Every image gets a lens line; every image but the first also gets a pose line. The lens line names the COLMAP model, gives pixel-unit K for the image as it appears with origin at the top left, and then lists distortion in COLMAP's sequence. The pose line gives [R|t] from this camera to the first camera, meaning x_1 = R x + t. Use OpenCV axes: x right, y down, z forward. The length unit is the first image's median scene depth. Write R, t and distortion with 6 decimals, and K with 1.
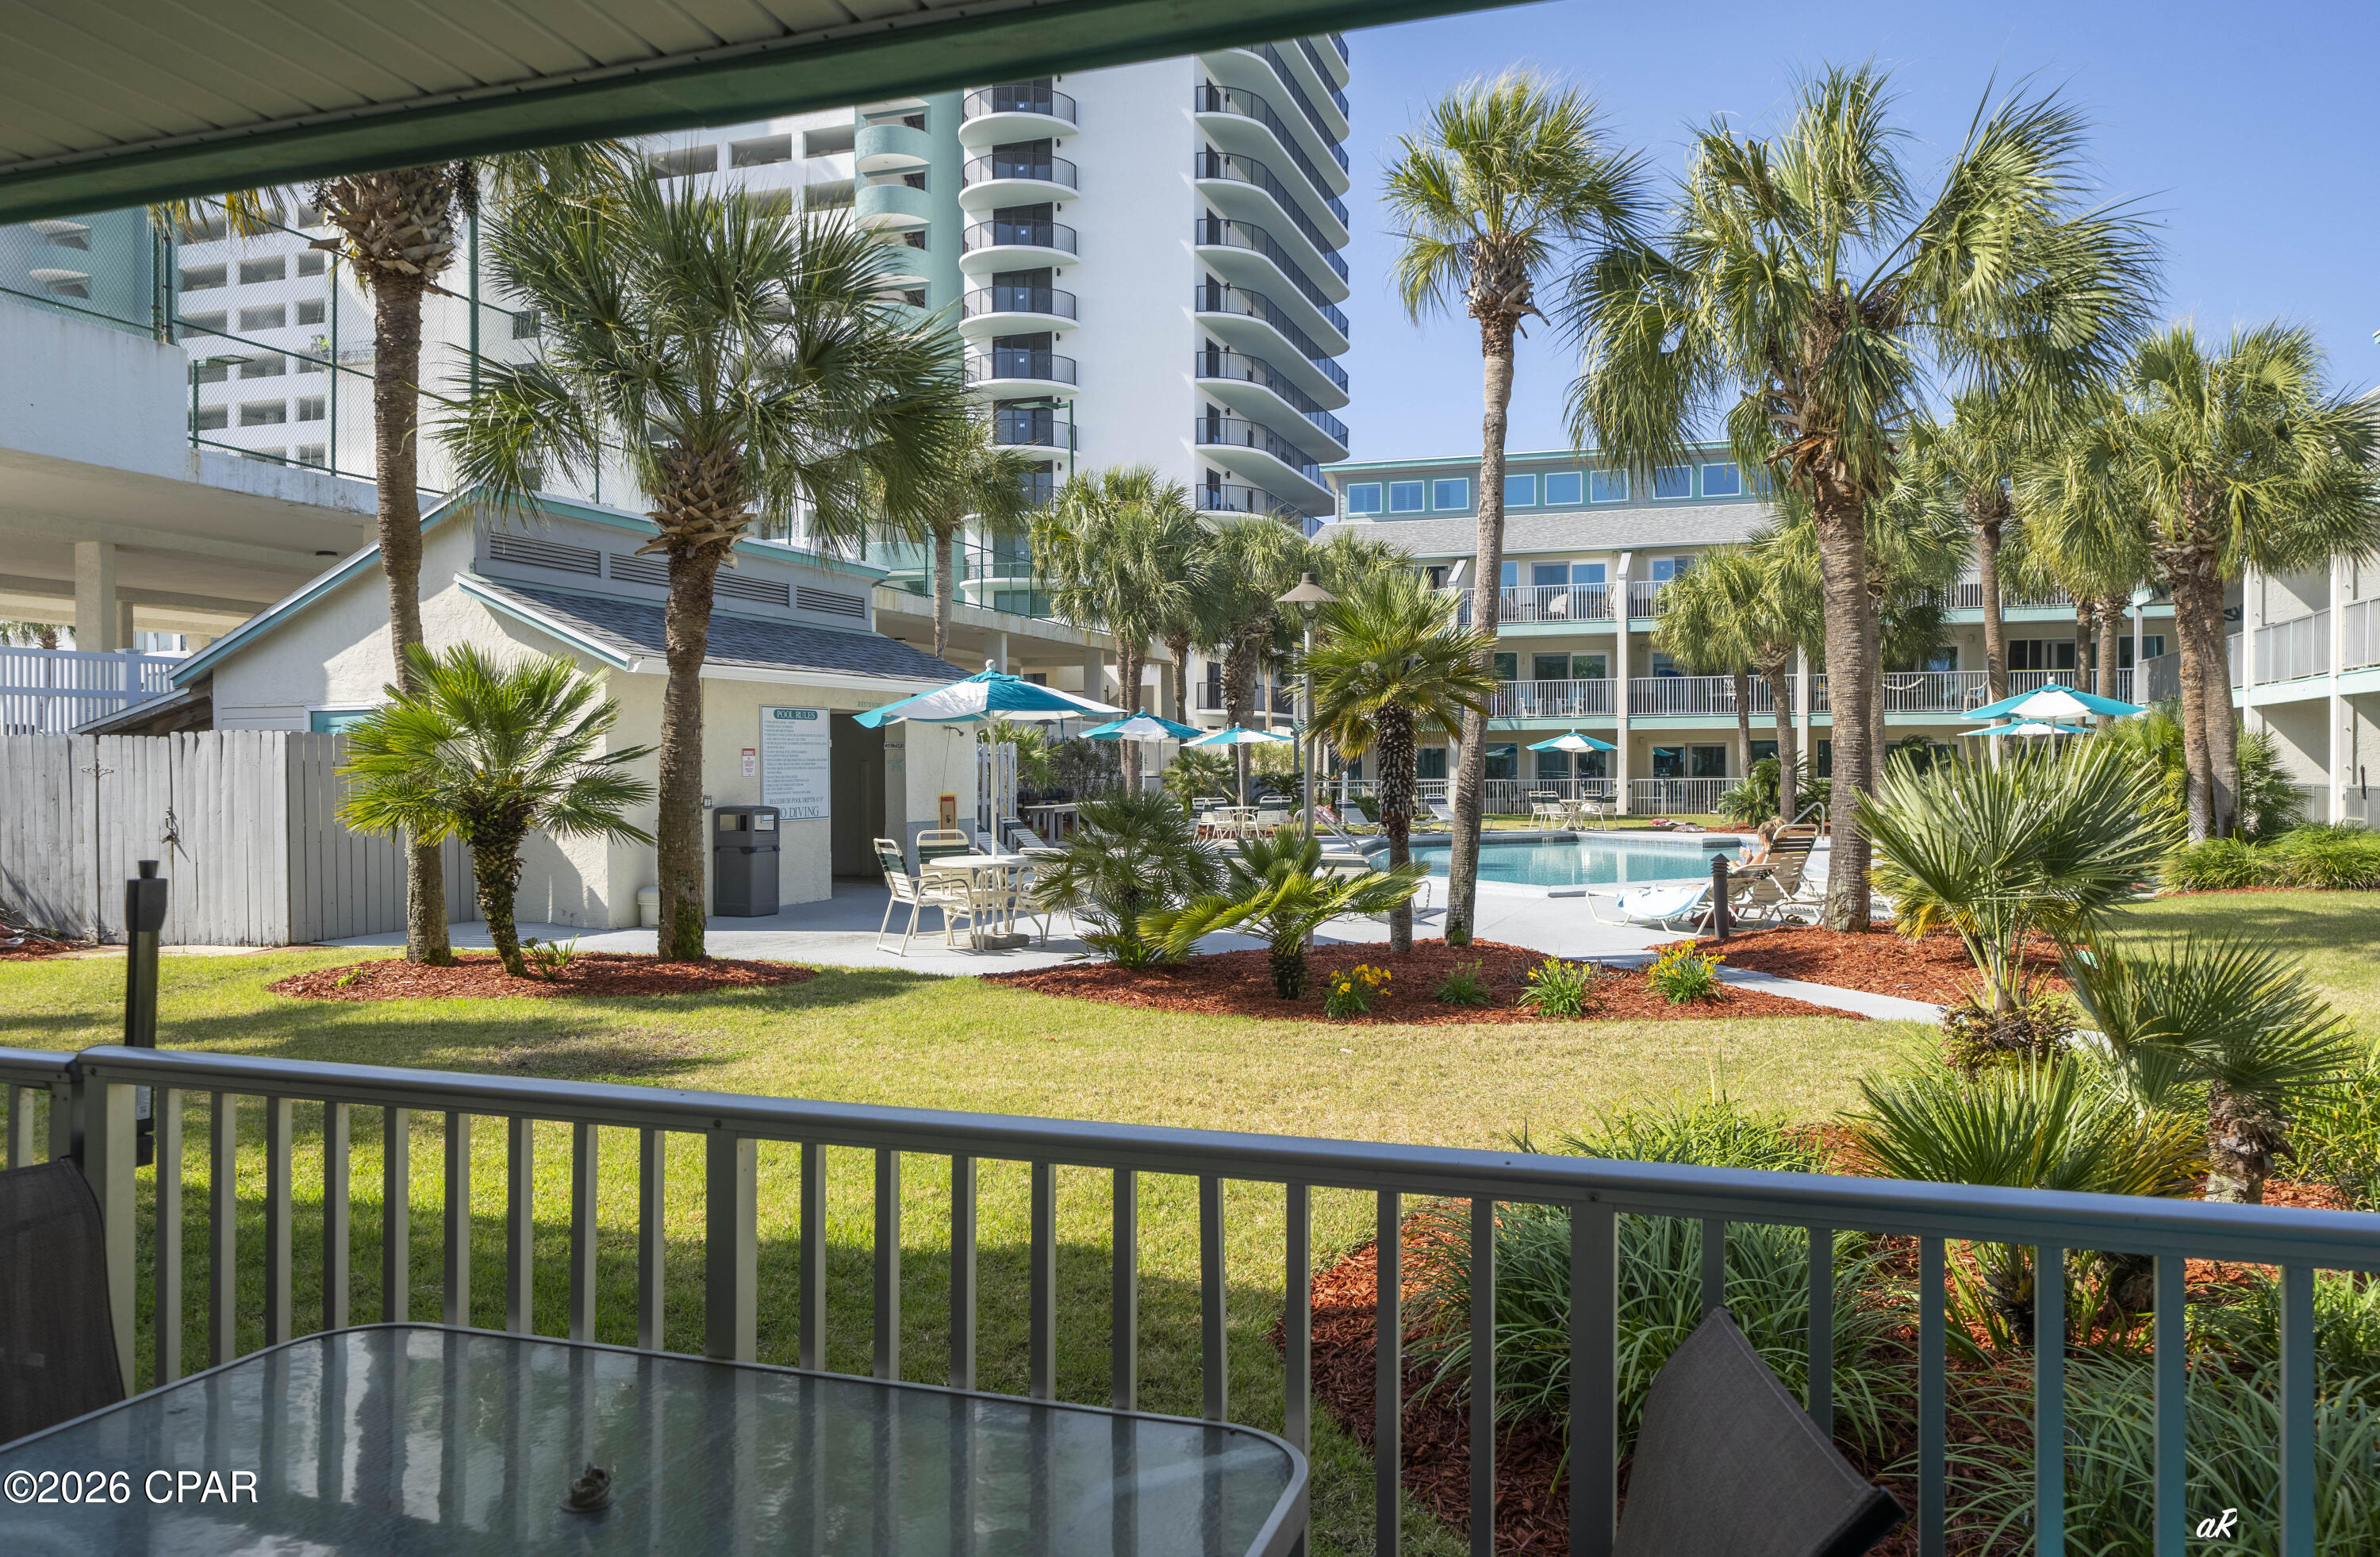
lens RADIAL K [[1660.2, 0, 1209.8], [0, 1660.2, 784.5], [0, 0, 1]] dist [-0.004087, 0.000969]
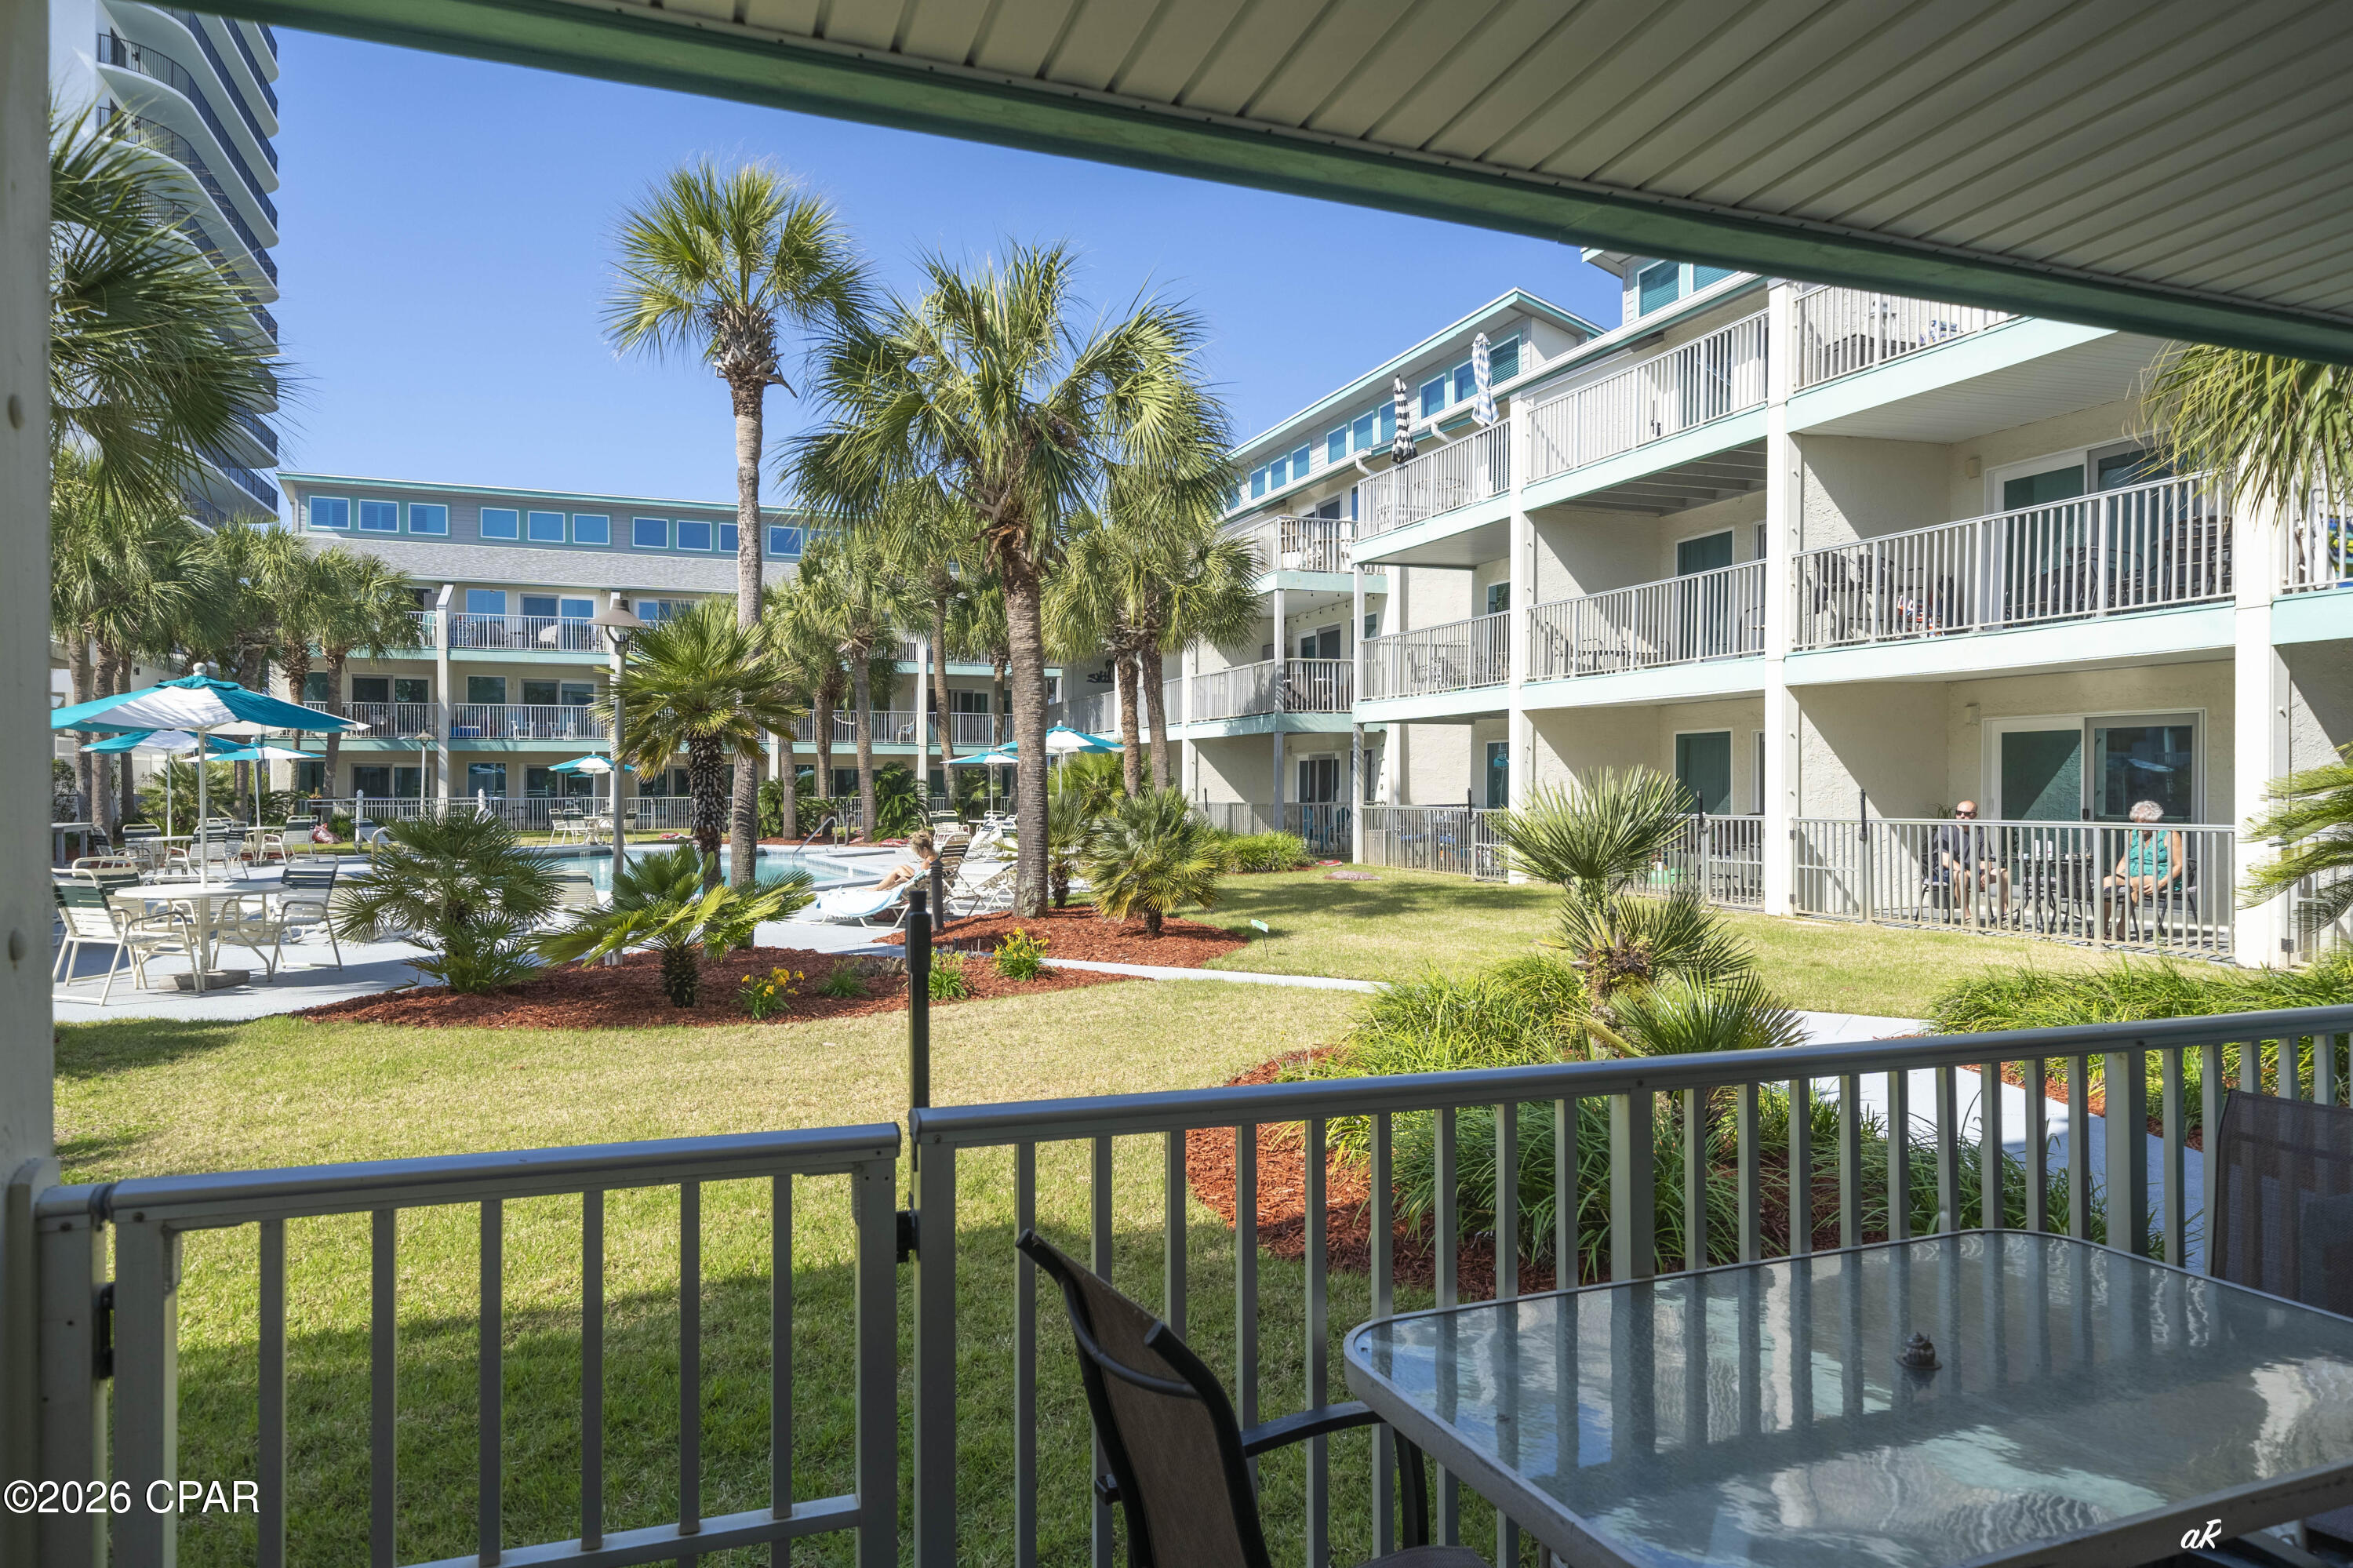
lens RADIAL K [[1438.8, 0, 1179.4], [0, 1438.8, 802.0], [0, 0, 1]] dist [0.002852, 0.000680]
pose [[0.775127, -0.001713, 0.631804, -0.148809], [0.001858, 0.999998, 0.000431, -0.000038], [-0.631803, 0.000840, 0.775128, 0.050153]]
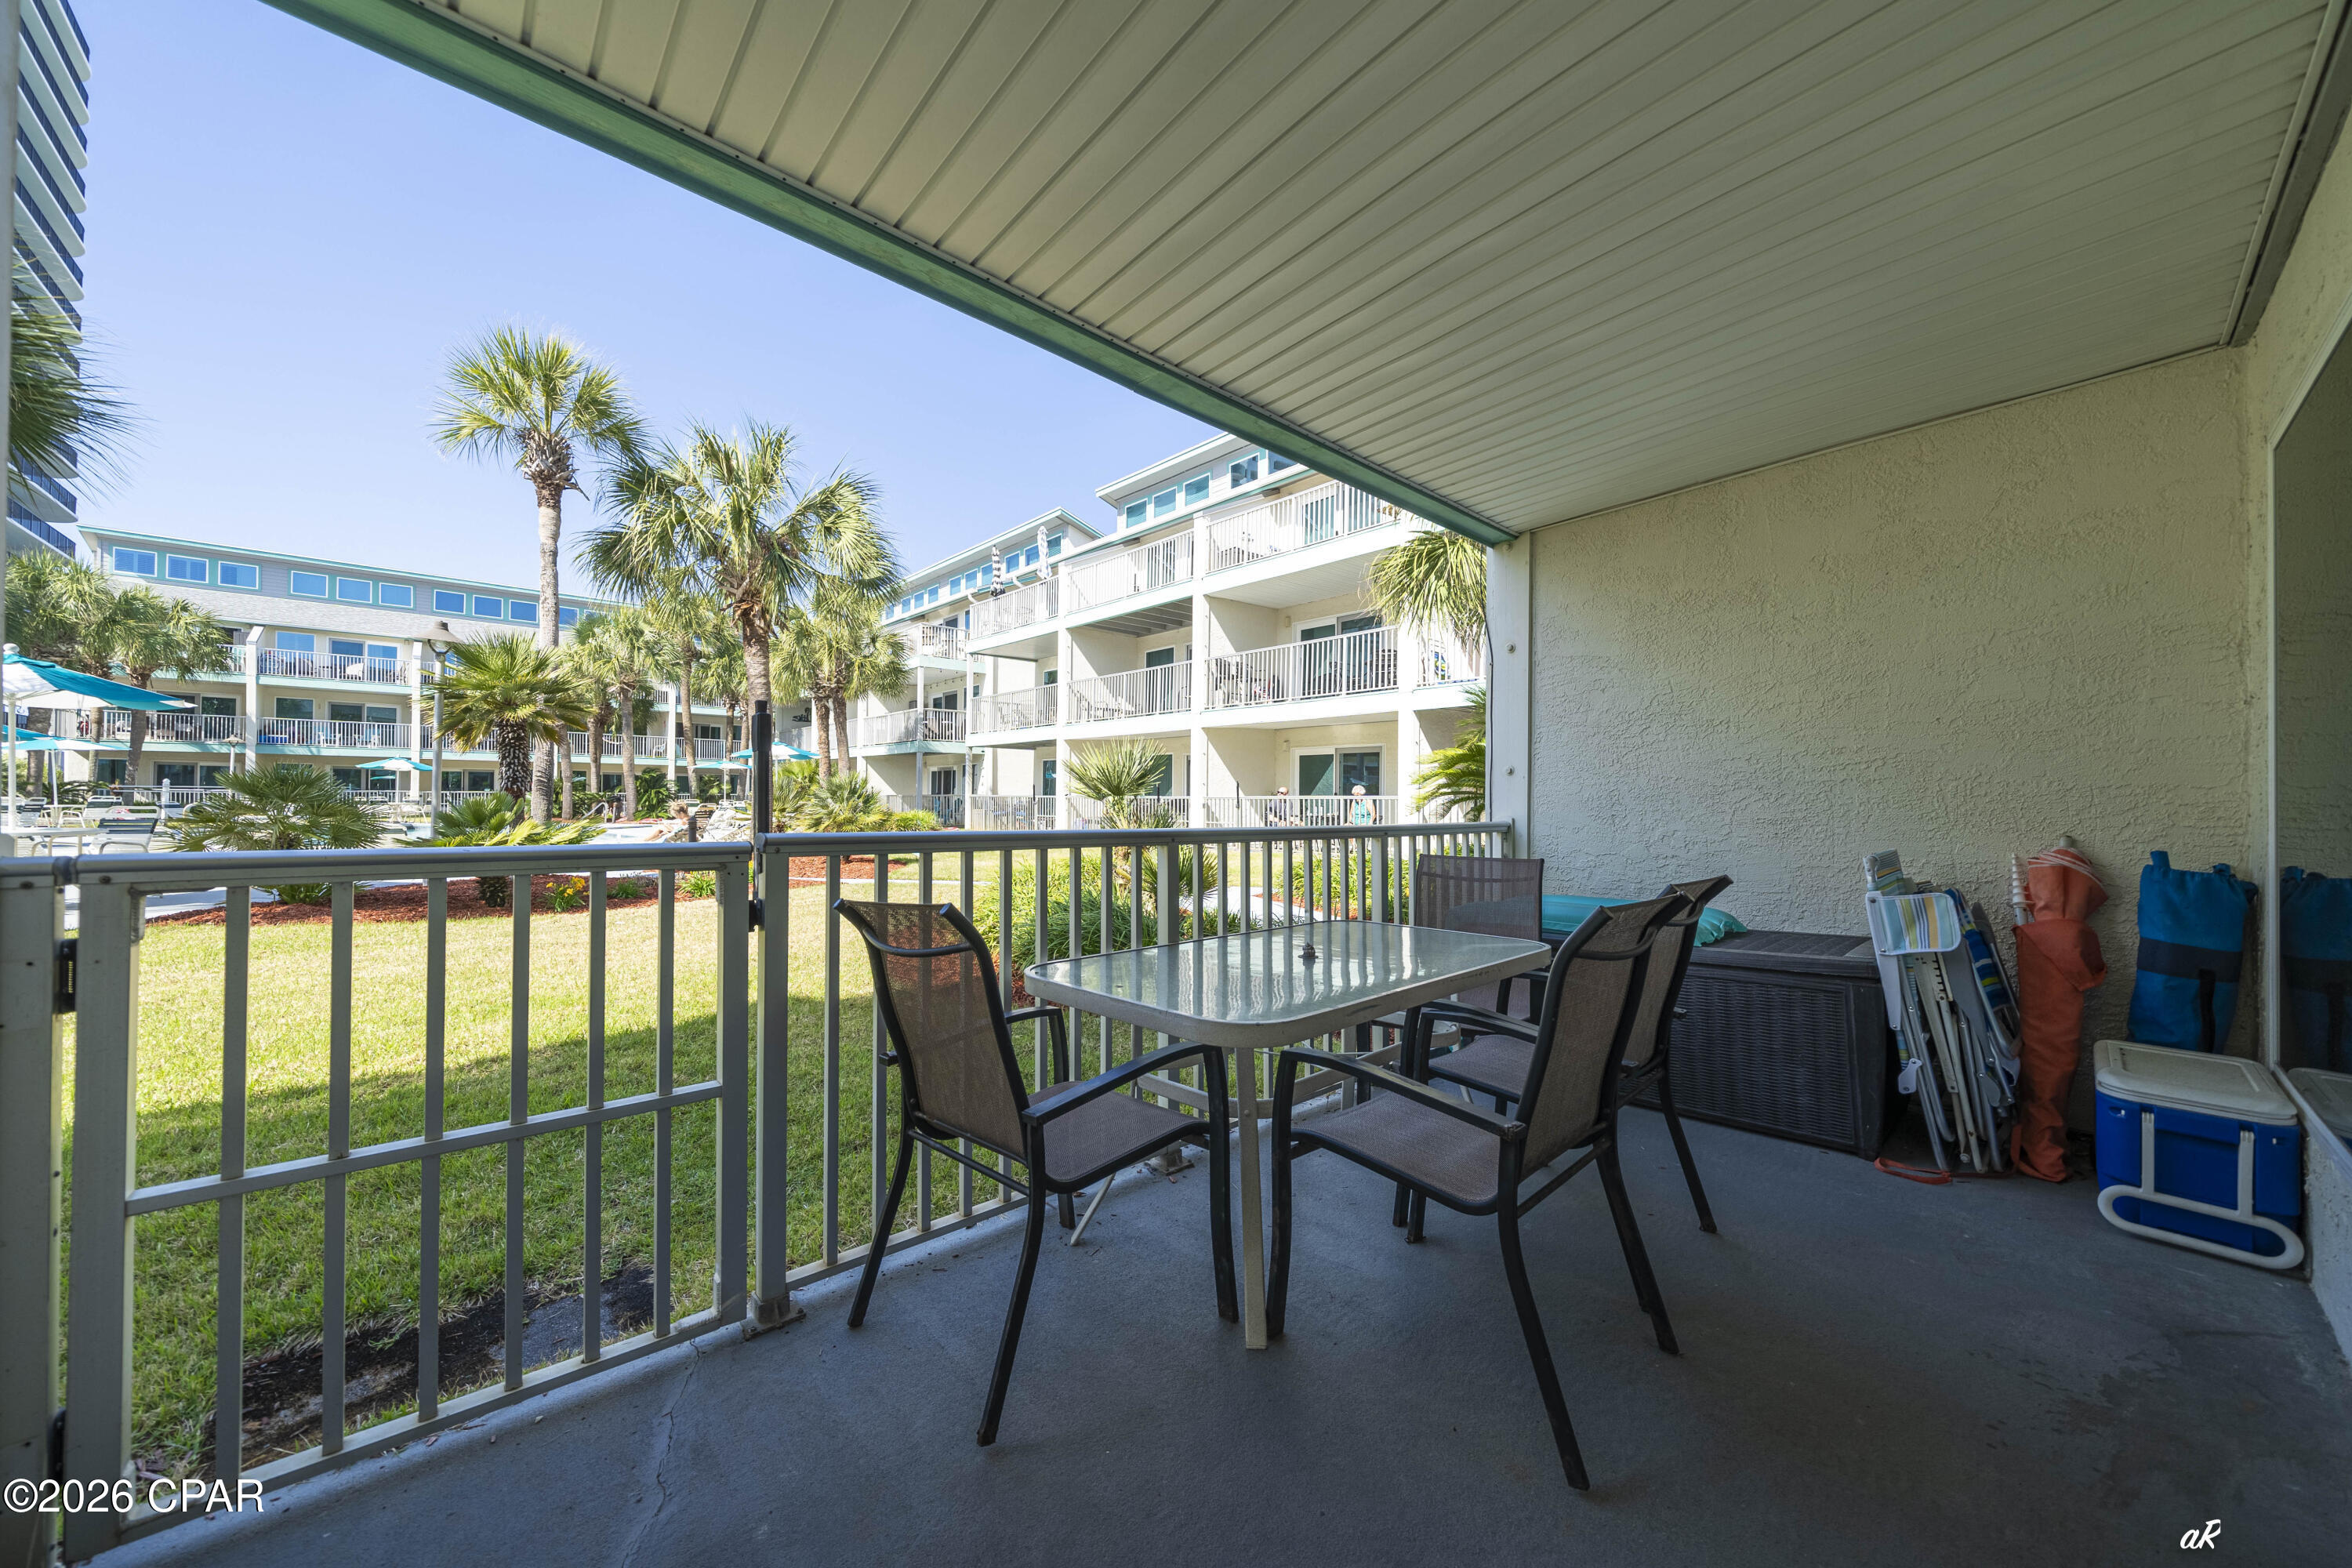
lens RADIAL K [[821.7, 0, 1181.6], [0, 821.7, 801.1], [0, 0, 1]] dist [-0.009559, 0.000560]
pose [[0.481109, 0.006282, 0.876639, -0.157994], [-0.002606, 0.999980, -0.005736, 0.020518], [-0.876657, 0.000475, 0.481115, 0.055355]]
